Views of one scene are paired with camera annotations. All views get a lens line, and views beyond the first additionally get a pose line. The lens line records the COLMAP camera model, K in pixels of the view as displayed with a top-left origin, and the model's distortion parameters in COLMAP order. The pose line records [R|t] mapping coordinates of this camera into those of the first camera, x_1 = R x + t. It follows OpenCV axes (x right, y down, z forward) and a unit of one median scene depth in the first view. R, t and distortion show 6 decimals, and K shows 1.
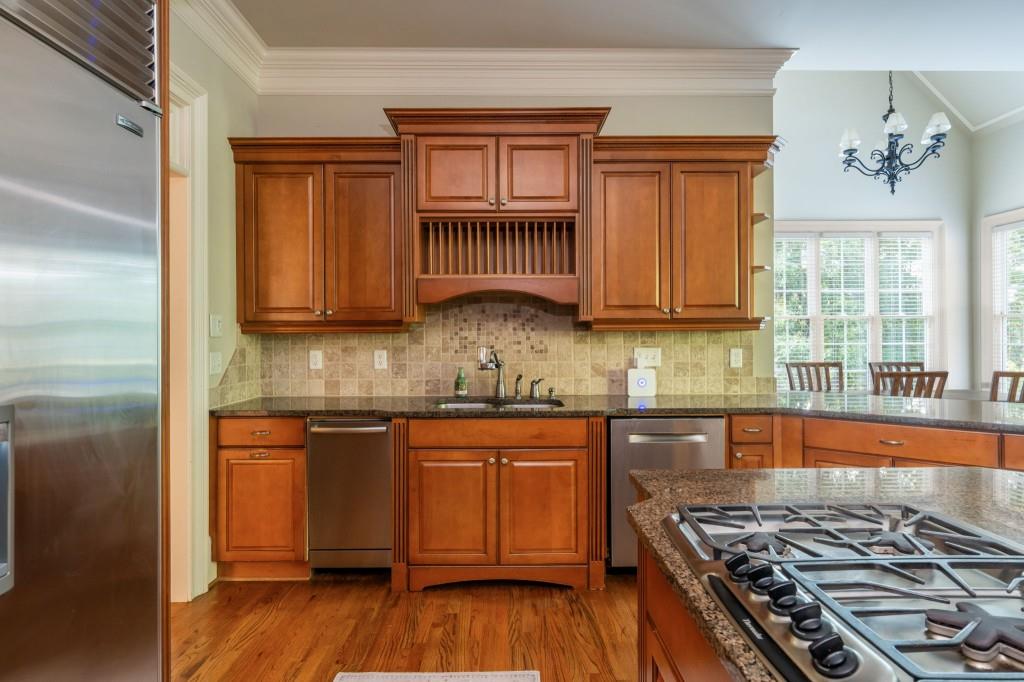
lens RADIAL K [[501.6, 0, 511.8], [0, 501.6, 342.6], [0, 0, 1]] dist [0.001031, -0.000021]
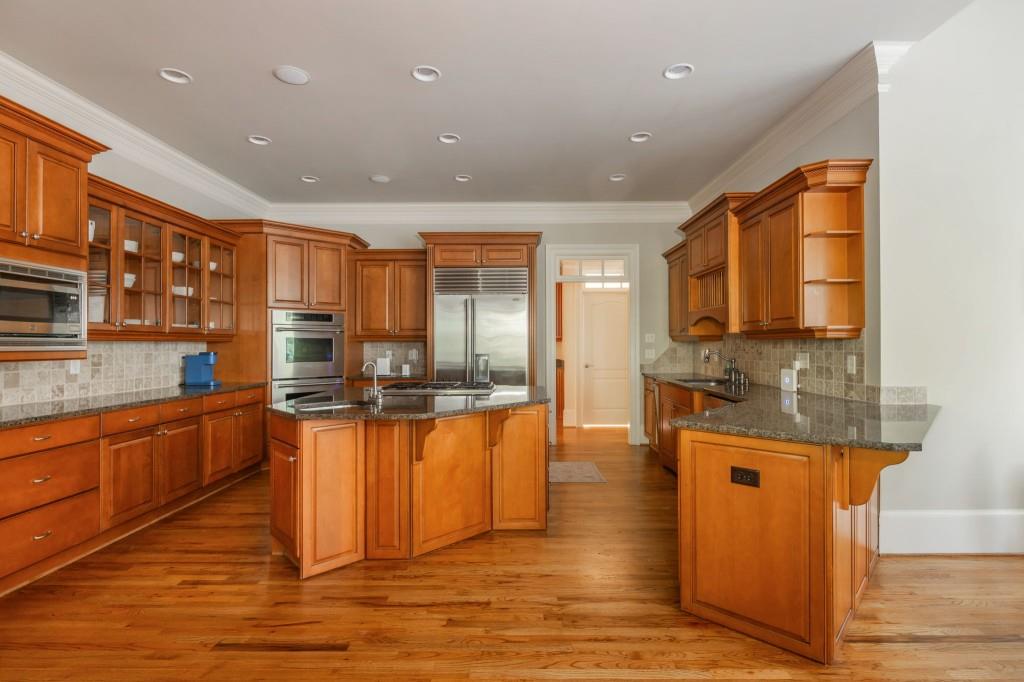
lens RADIAL K [[501.6, 0, 513.1], [0, 501.6, 339.7], [0, 0, 1]] dist [0.001031, -0.000021]
pose [[-0.014245, -0.002440, -0.999896, 1.489764], [-0.001346, 0.999996, -0.002421, -0.017096], [0.999898, 0.001312, -0.014248, 0.318951]]
